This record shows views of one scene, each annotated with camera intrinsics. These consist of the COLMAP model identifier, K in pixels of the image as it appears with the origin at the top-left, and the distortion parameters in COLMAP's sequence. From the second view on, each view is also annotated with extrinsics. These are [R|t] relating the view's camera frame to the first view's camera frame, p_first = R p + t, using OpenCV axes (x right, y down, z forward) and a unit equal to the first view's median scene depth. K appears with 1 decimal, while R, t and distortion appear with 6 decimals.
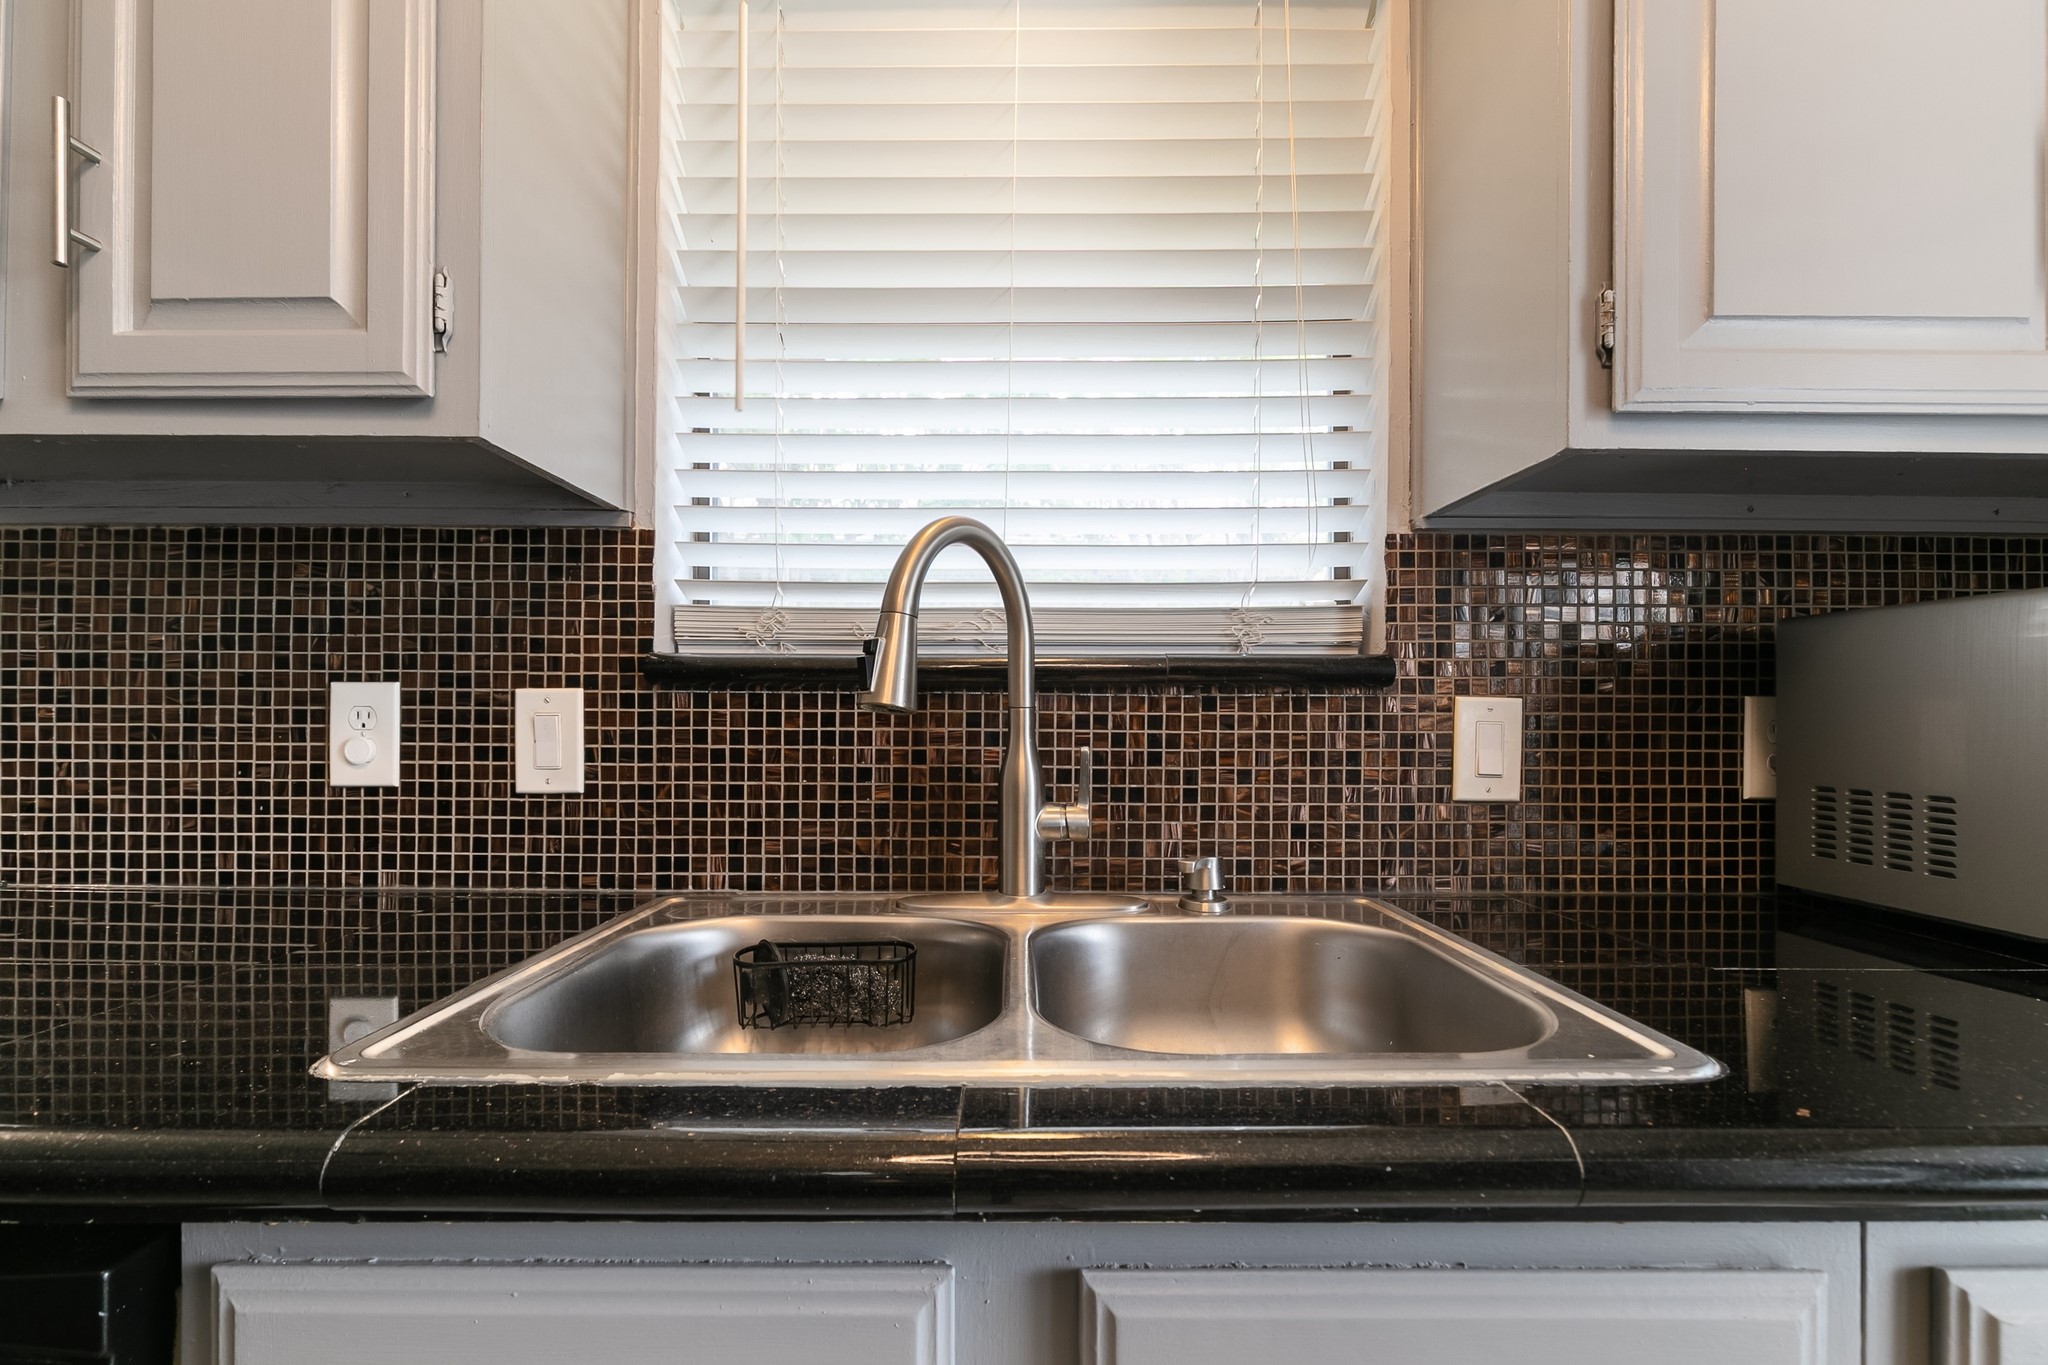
lens RADIAL K [[943.4, 0, 1013.8], [0, 943.4, 704.5], [0, 0, 1]] dist [0.004398, -0.000182]
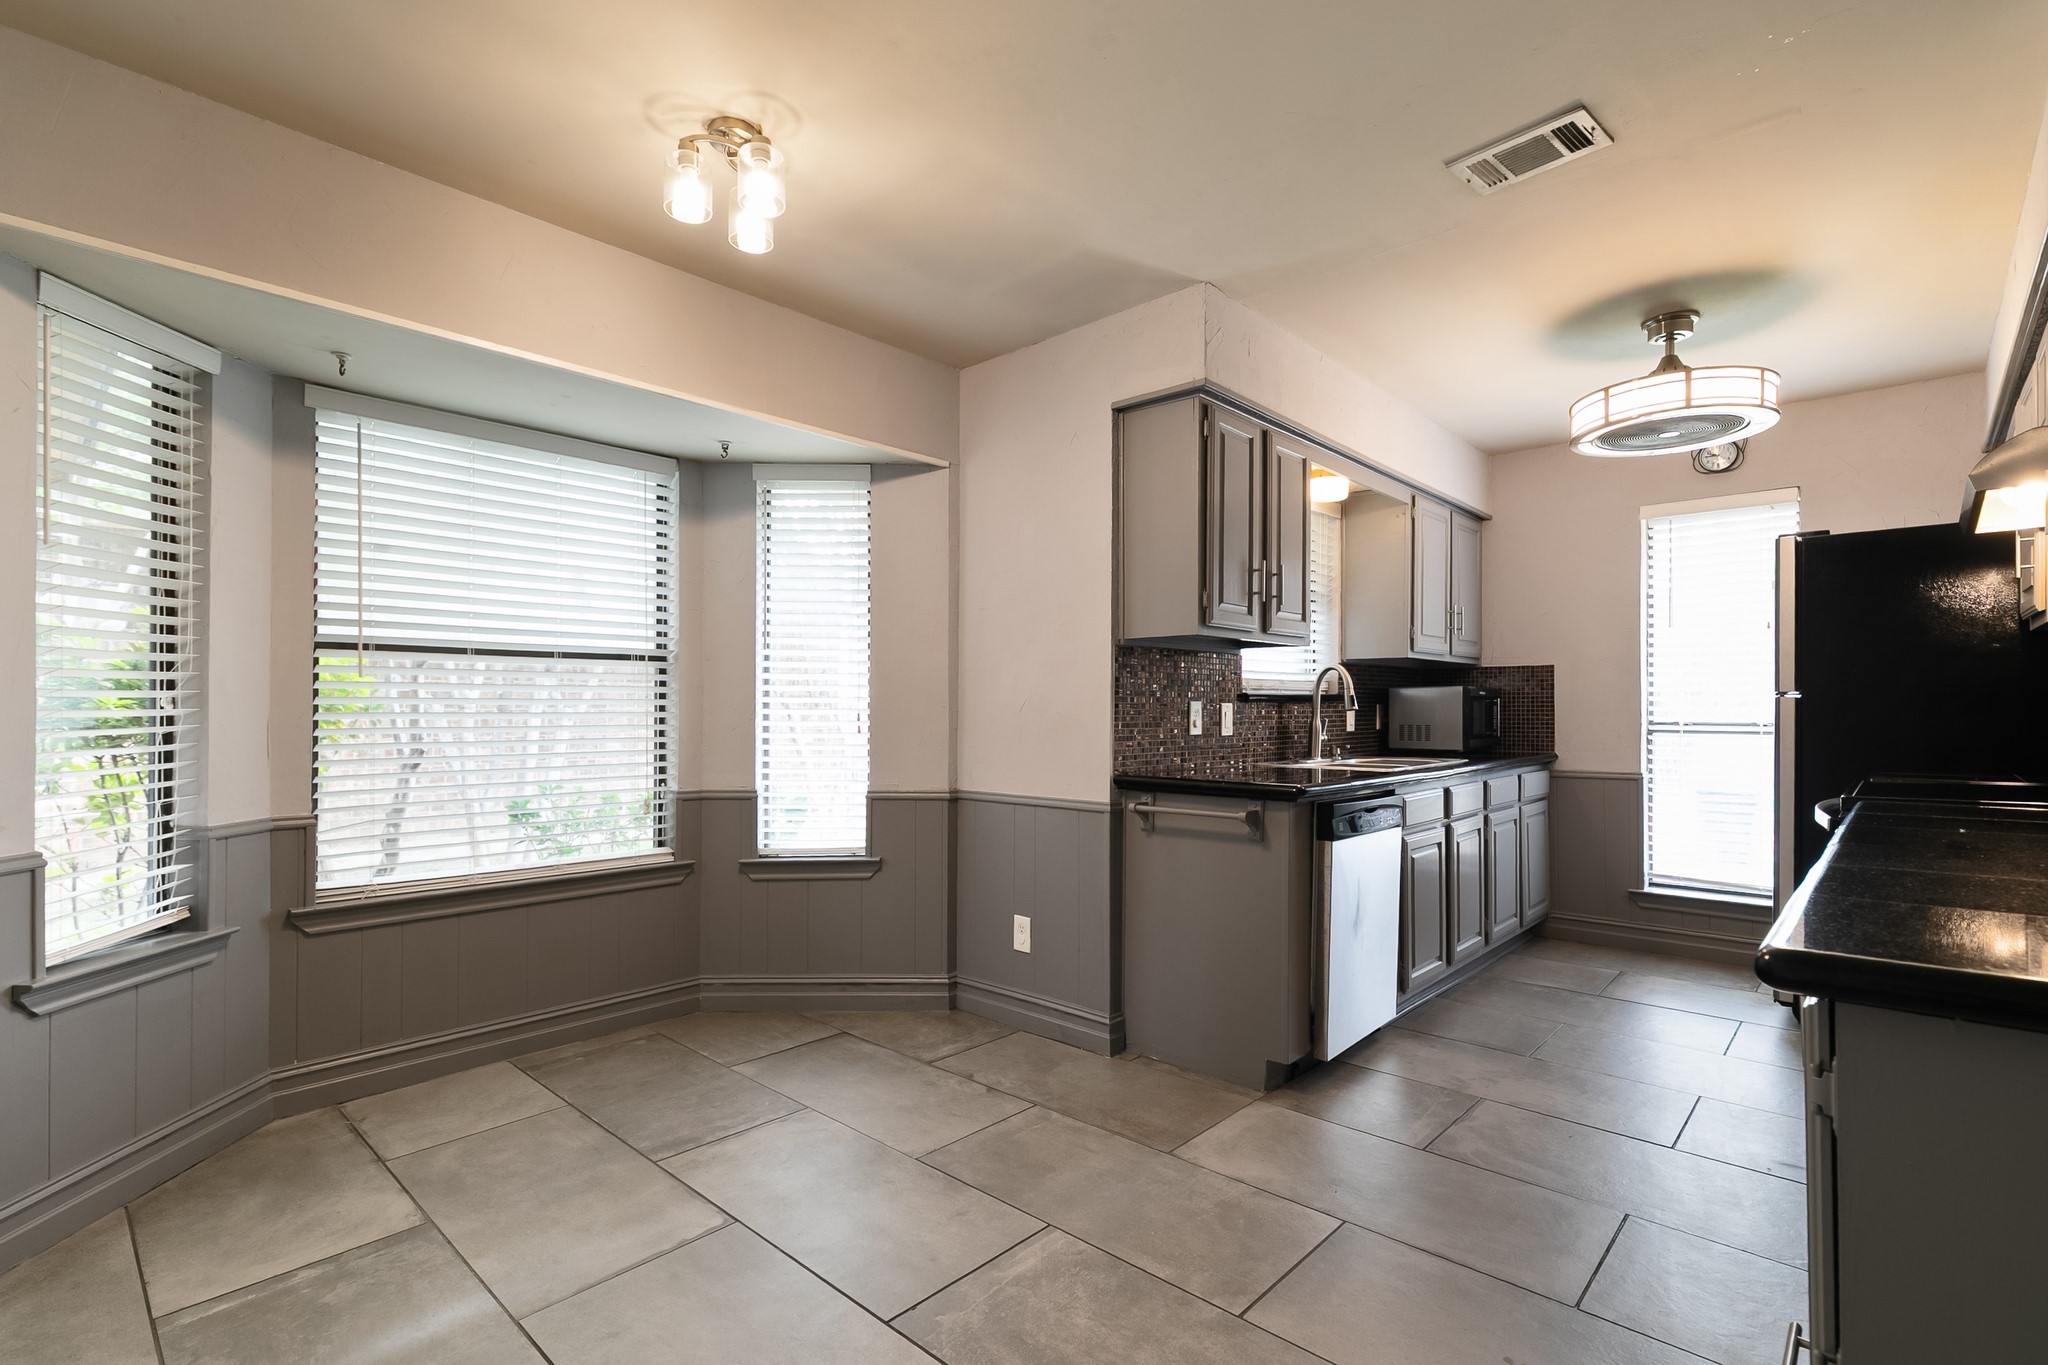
lens RADIAL K [[943.4, 0, 1013.8], [0, 943.4, 704.5], [0, 0, 1]] dist [0.004398, -0.000182]
pose [[0.680439, -0.001376, 0.732804, -4.015526], [-0.007065, 0.999939, 0.008438, -0.040533], [-0.732771, -0.010919, 0.680388, -0.795124]]
